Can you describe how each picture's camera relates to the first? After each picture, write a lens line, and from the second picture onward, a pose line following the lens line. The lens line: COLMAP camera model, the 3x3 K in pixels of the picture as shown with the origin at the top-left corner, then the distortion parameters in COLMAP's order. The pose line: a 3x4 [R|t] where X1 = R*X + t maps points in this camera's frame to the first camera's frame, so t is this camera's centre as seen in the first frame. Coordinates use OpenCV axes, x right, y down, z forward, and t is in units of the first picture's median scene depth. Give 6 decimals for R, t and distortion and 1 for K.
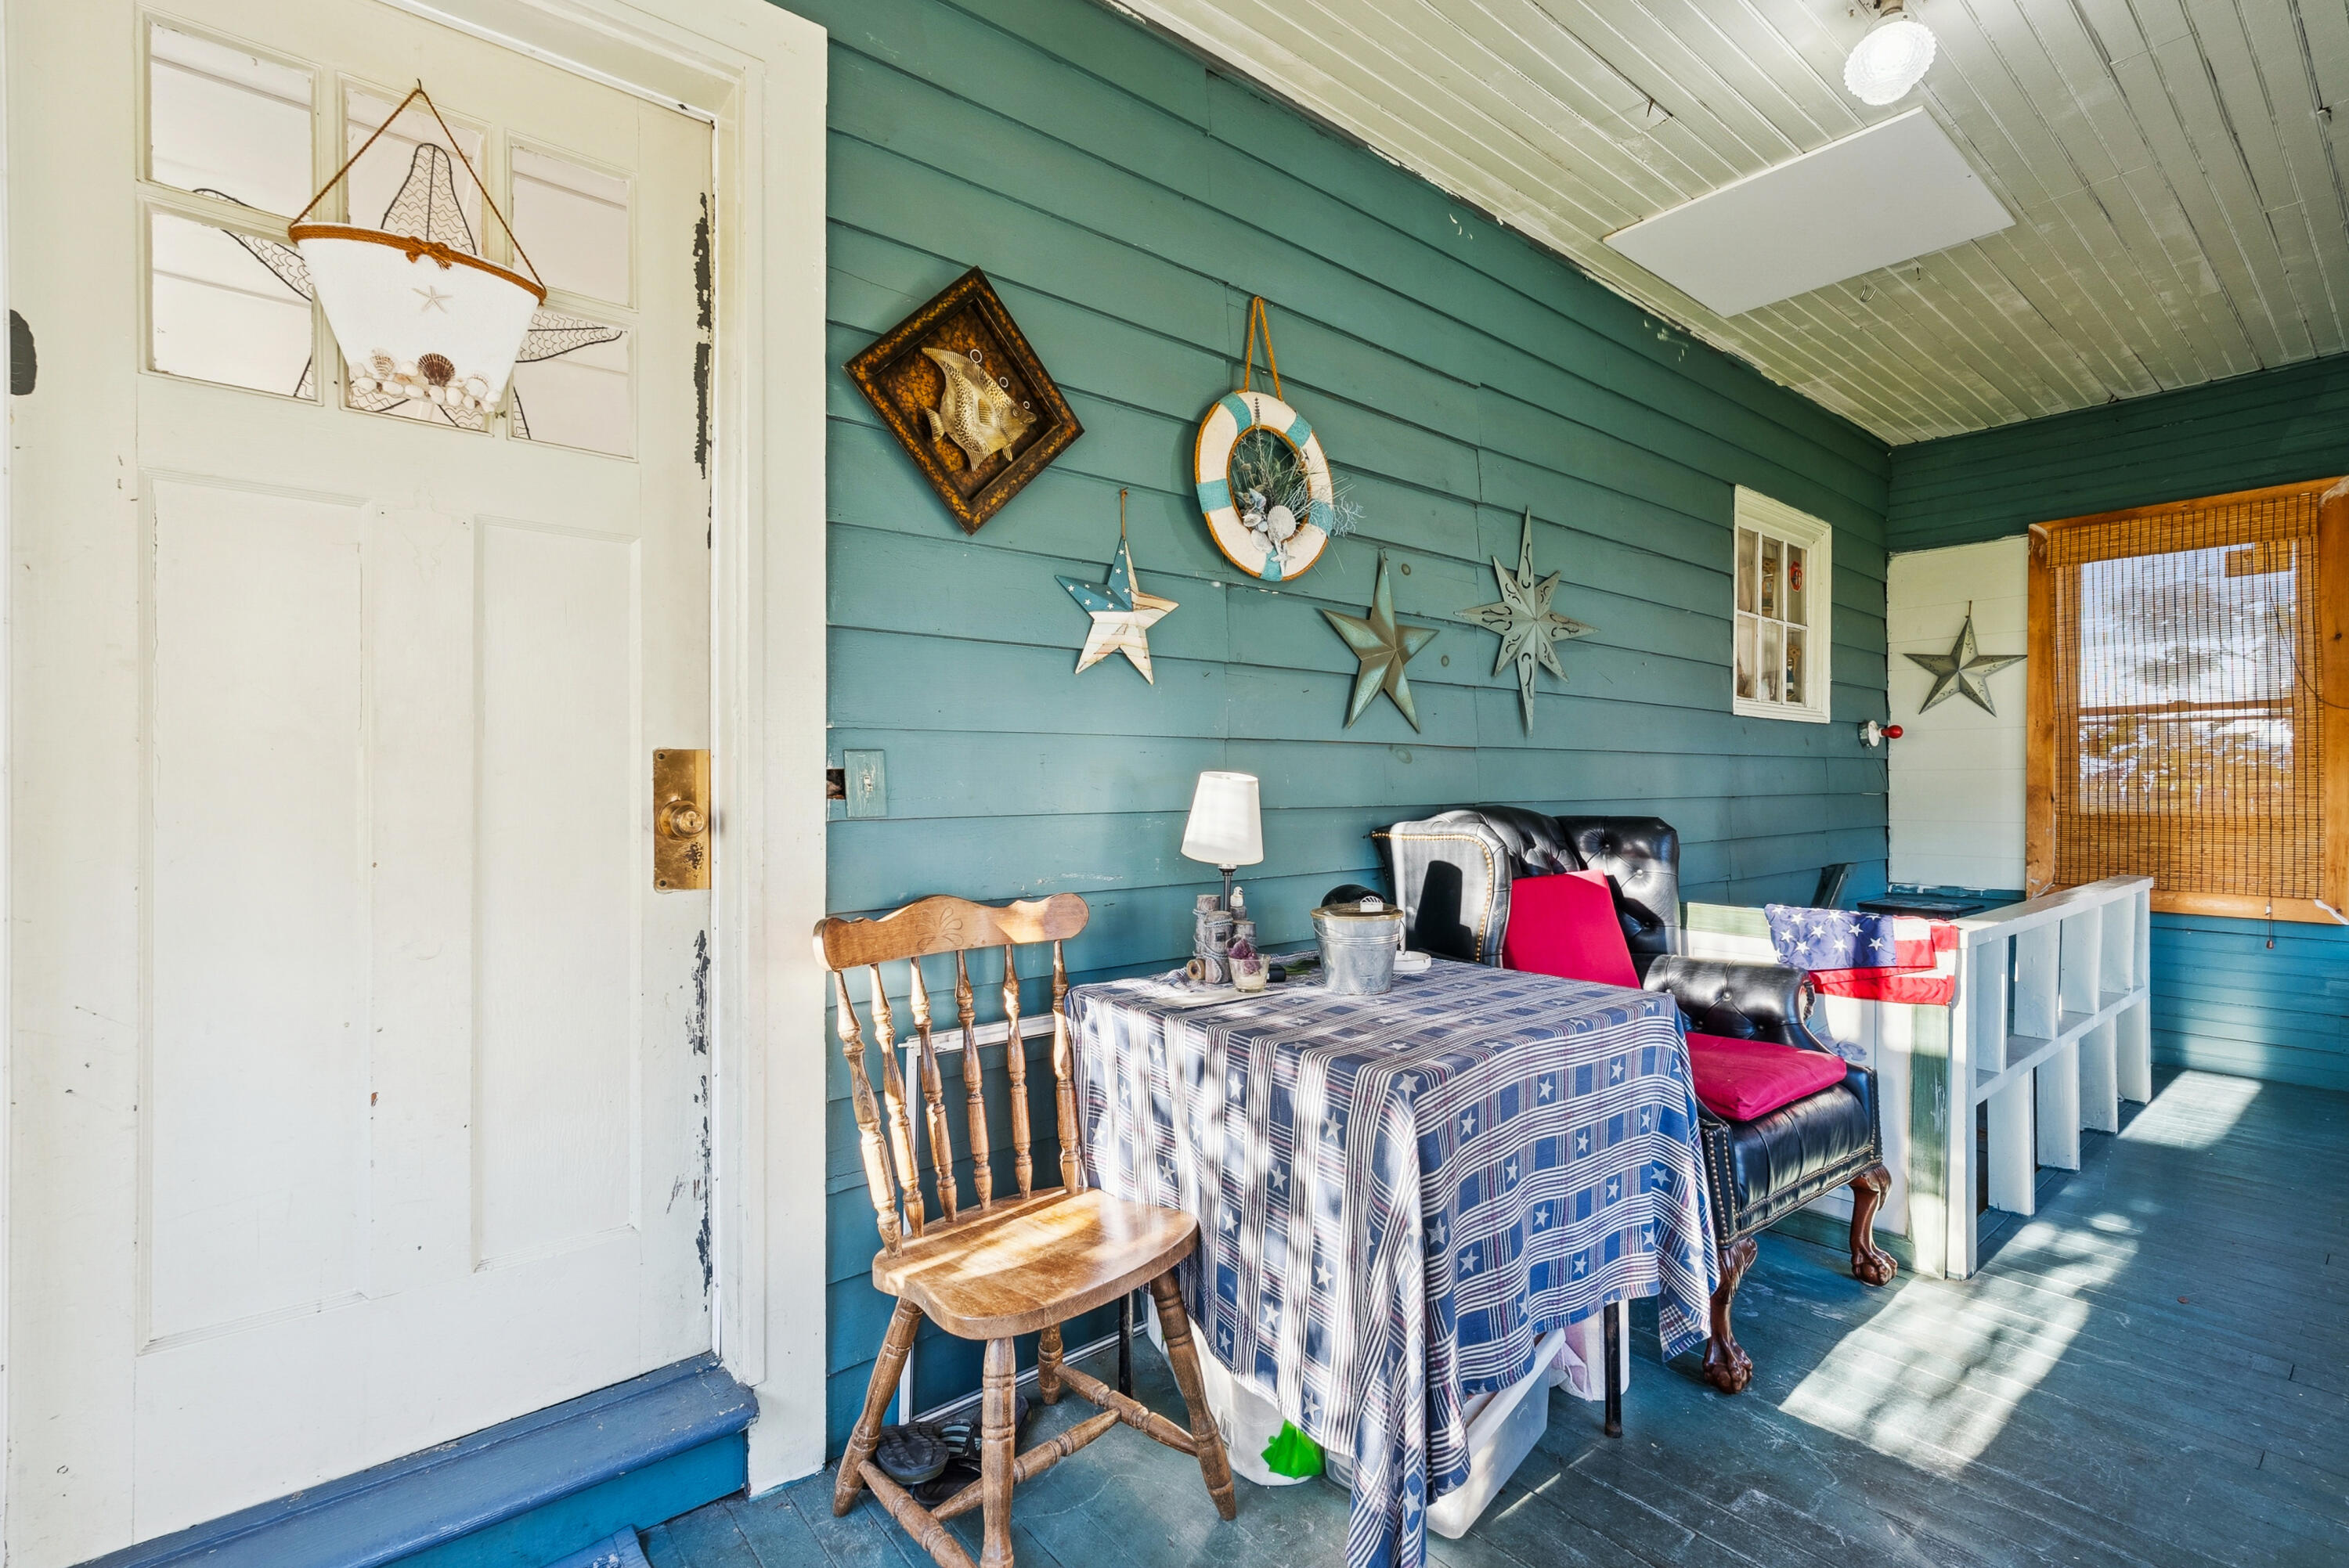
lens RADIAL K [[1031.6, 0, 1174.5], [0, 1031.6, 784.0], [0, 0, 1]] dist [-0.005550, 0.000889]
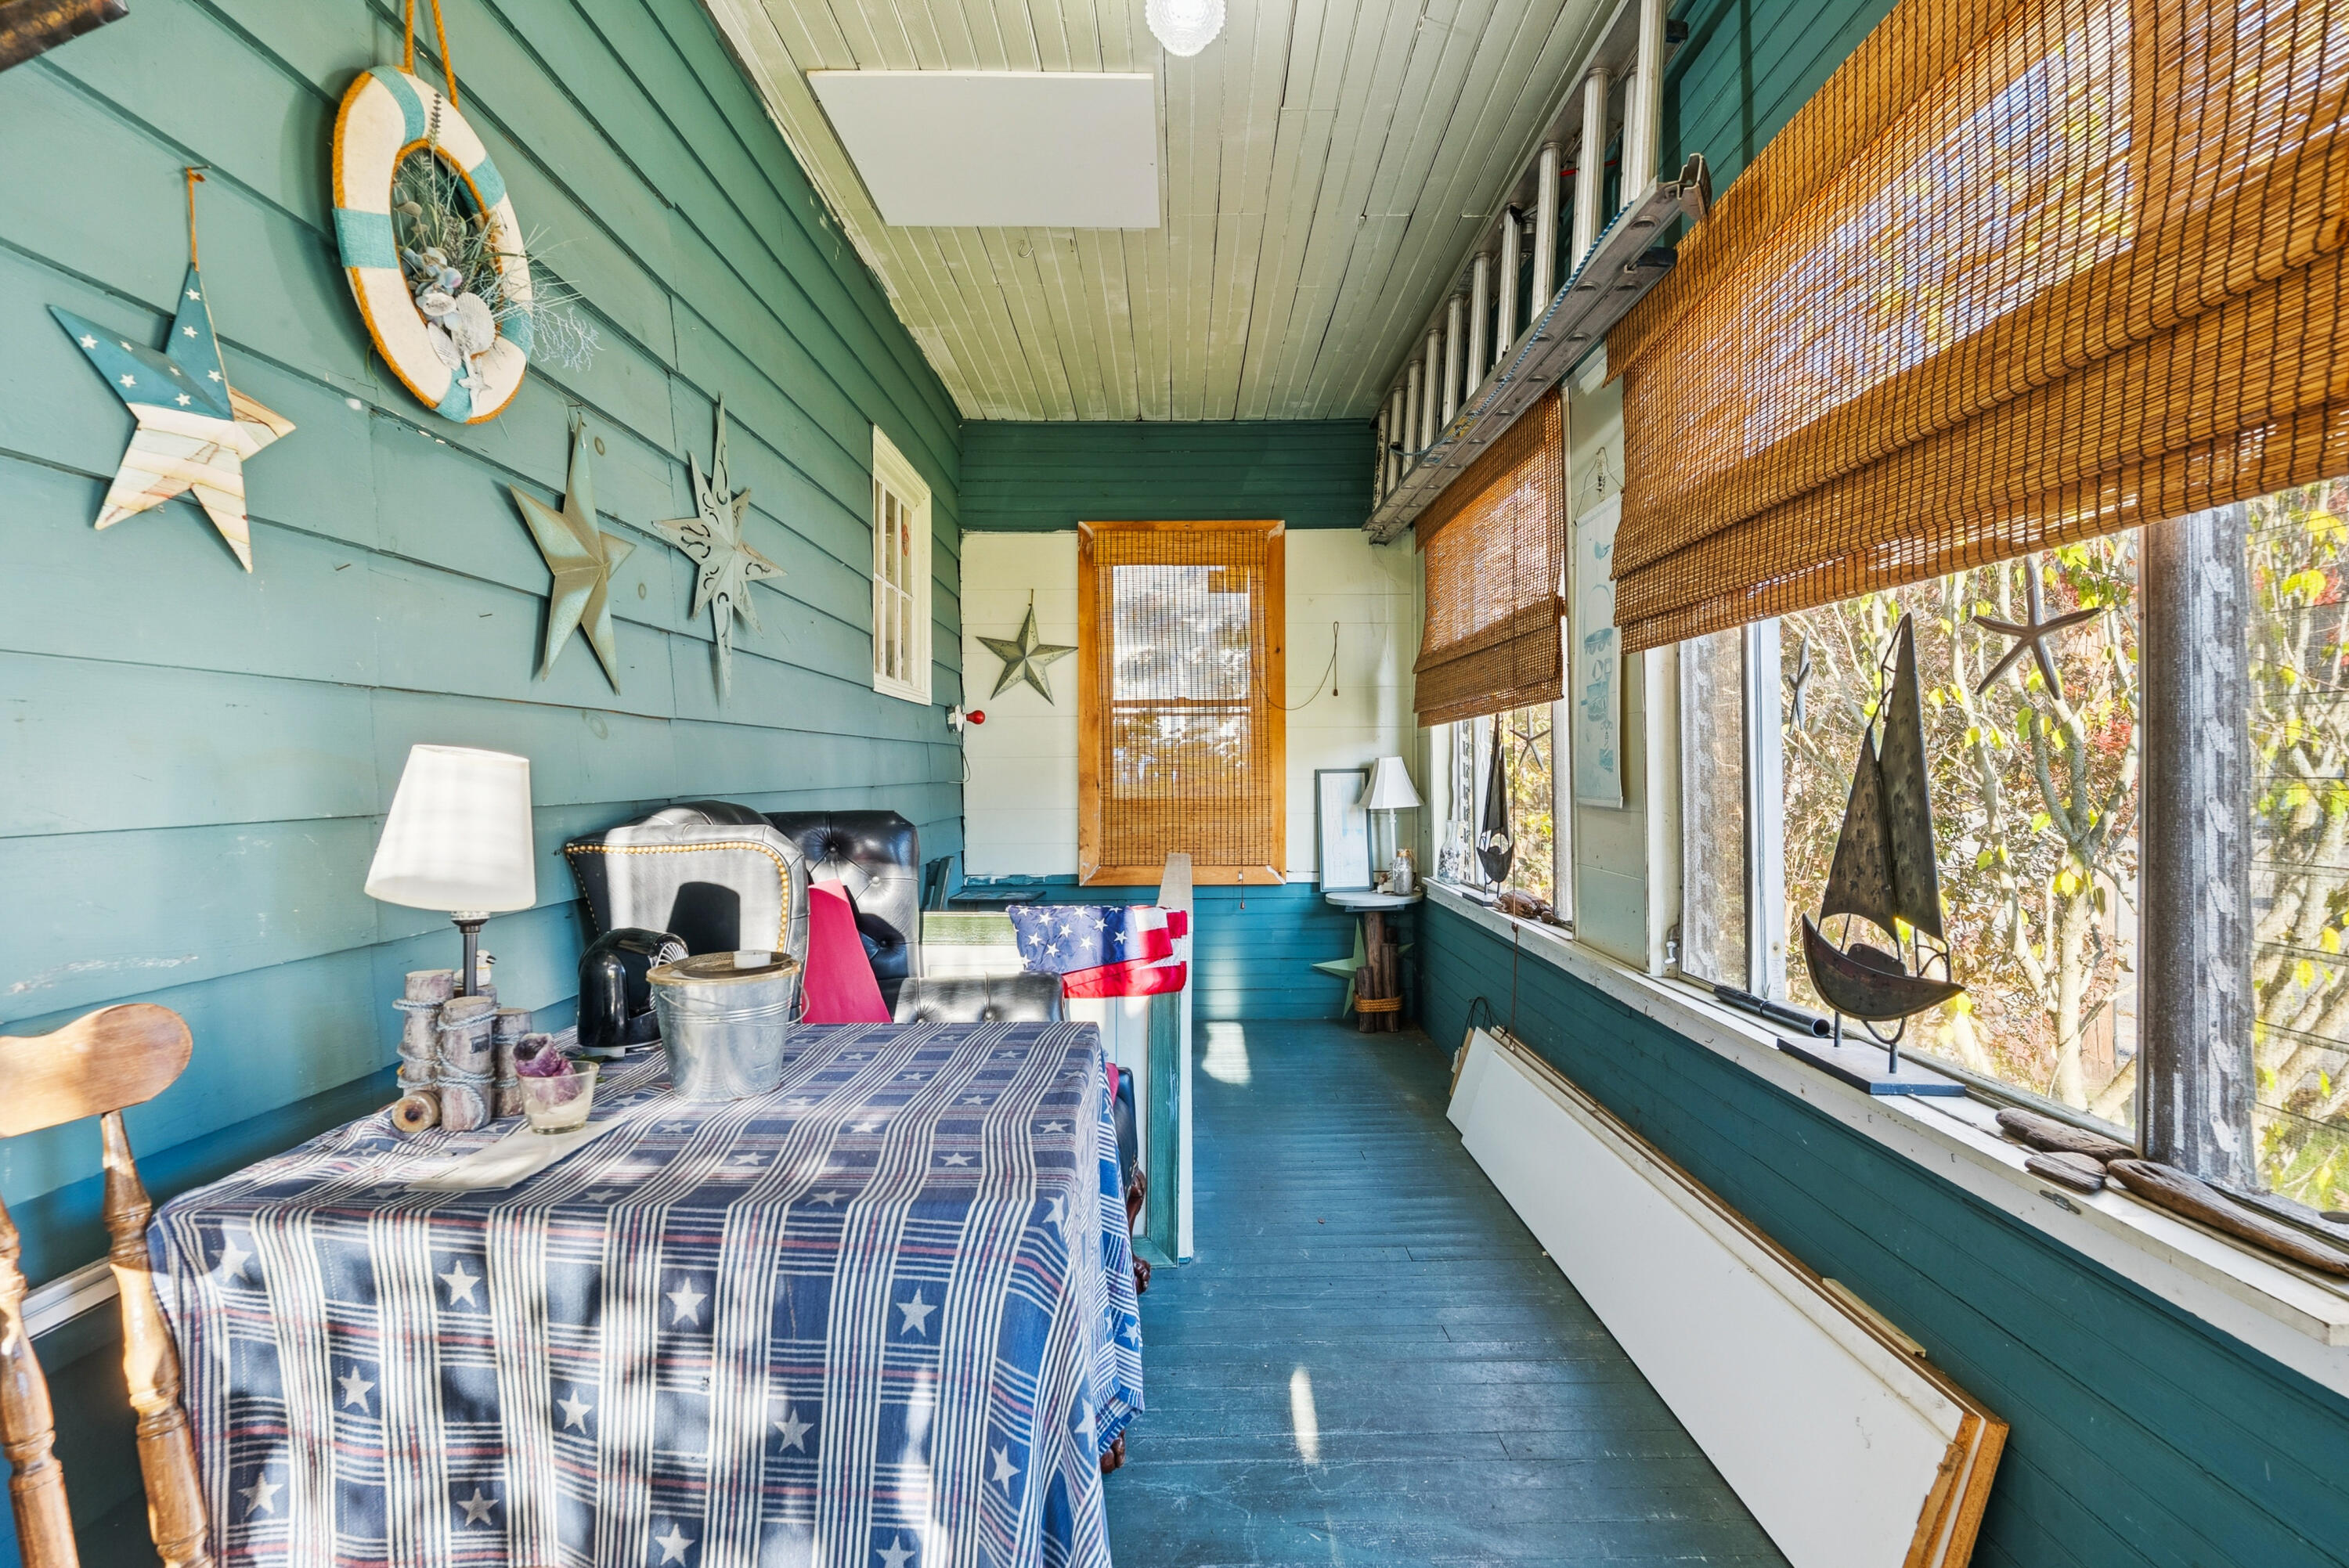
lens RADIAL K [[1265.9, 0, 1169.9], [0, 1265.9, 775.3], [0, 0, 1]] dist [-0.005369, -0.002596]
pose [[0.632471, -0.003810, 0.774575, -0.179624], [0.003999, 0.999991, 0.001653, 0.003672], [-0.774574, 0.002052, 0.632480, 0.211798]]
